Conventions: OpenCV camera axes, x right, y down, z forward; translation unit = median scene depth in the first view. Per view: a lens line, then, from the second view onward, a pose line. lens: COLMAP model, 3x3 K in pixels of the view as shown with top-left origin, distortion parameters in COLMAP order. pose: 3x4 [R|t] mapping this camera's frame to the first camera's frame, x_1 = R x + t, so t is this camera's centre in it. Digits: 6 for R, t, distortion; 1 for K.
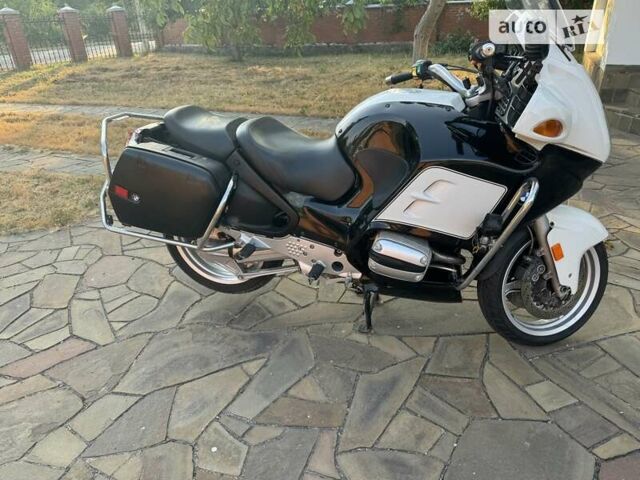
lens RADIAL K [[449.5, 0, 318.9], [0, 449.5, 239.7], [0, 0, 1]] dist [0.047796, -0.068304]
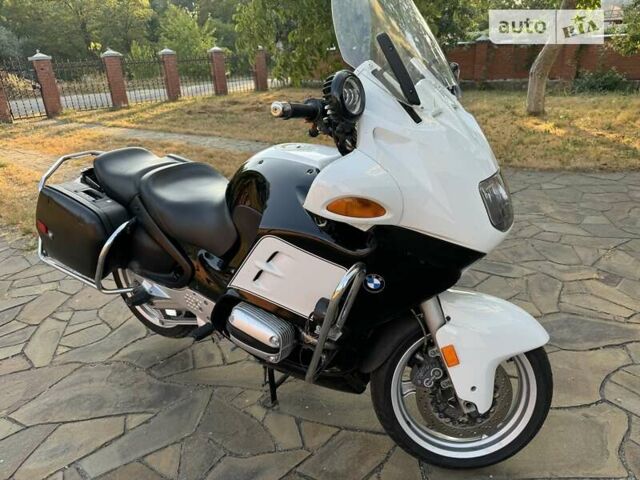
lens RADIAL K [[455.5, 0, 322.0], [0, 455.5, 240.9], [0, 0, 1]] dist [0.004592, -0.010829]
pose [[0.955894, 0.101205, -0.275725, 0.456328], [-0.119142, 0.991665, -0.049055, -0.093266], [0.268462, 0.079742, 0.959984, 0.151238]]
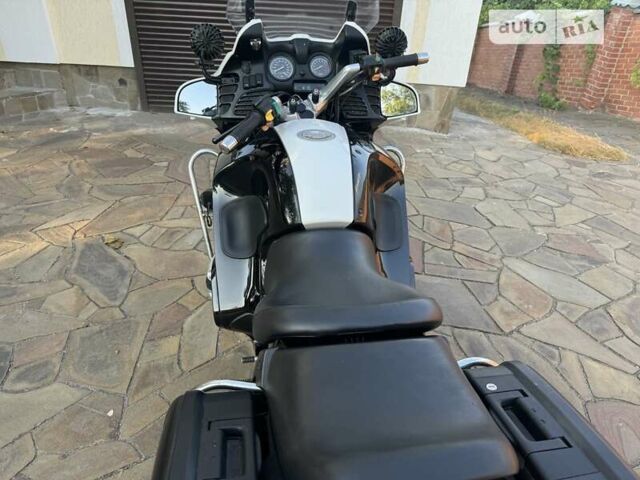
lens RADIAL K [[455.5, 0, 322.0], [0, 455.5, 240.9], [0, 0, 1]] dist [0.004592, -0.010829]
pose [[-0.398657, -0.466948, 0.789324, -0.455779], [0.387374, 0.694391, 0.606435, -0.593054], [-0.831272, 0.547523, -0.095940, 1.039732]]
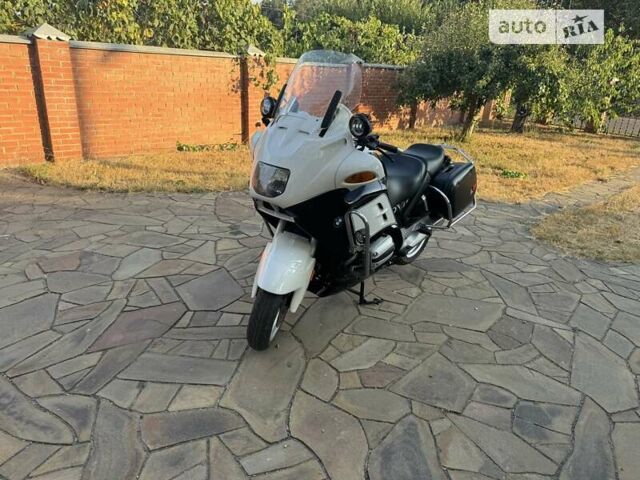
lens RADIAL K [[449.5, 0, 318.9], [0, 449.5, 239.7], [0, 0, 1]] dist [0.047796, -0.068304]
pose [[-0.424347, 0.335784, -0.840940, 1.456777], [-0.452683, 0.725651, 0.518178, -0.741818], [0.784225, 0.600566, -0.155924, 1.192866]]
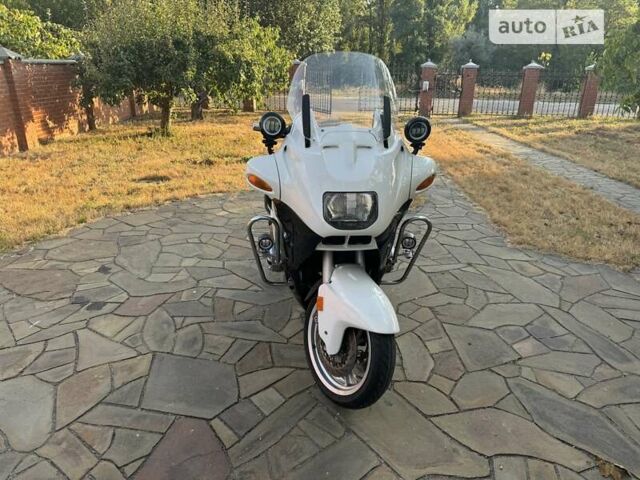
lens RADIAL K [[449.5, 0, 318.9], [0, 449.5, 239.7], [0, 0, 1]] dist [0.047796, -0.068304]
pose [[0.351874, 0.369481, -0.860040, 1.315310], [-0.448946, 0.872841, 0.191301, -0.304703], [0.821360, 0.318797, 0.473007, 0.350184]]
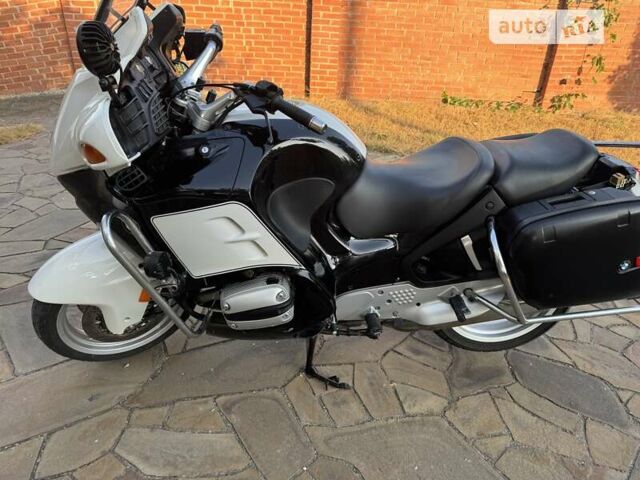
lens RADIAL K [[449.5, 0, 318.9], [0, 449.5, 239.7], [0, 0, 1]] dist [0.047796, -0.068304]
pose [[-0.948931, 0.148429, -0.278387, 0.352753], [-0.152598, 0.556374, 0.816800, -0.769468], [0.276124, 0.817568, -0.505310, 1.456561]]
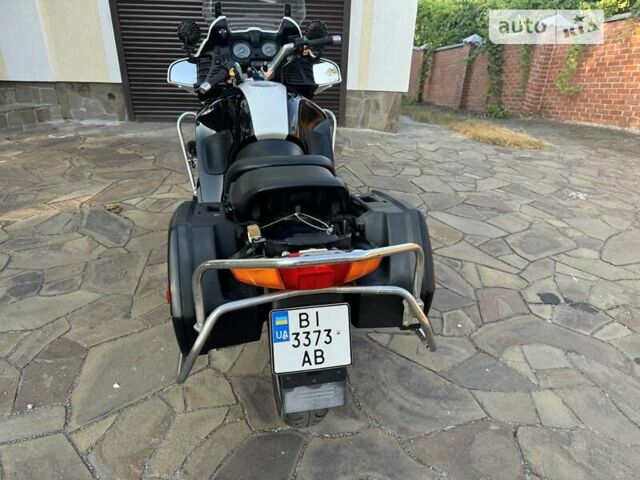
lens RADIAL K [[449.5, 0, 318.9], [0, 449.5, 239.7], [0, 0, 1]] dist [0.047796, -0.068304]
pose [[-0.445933, -0.398449, 0.801487, -0.863979], [0.396105, 0.715143, 0.575910, -0.585487], [-0.802648, 0.574290, -0.161078, 1.162553]]
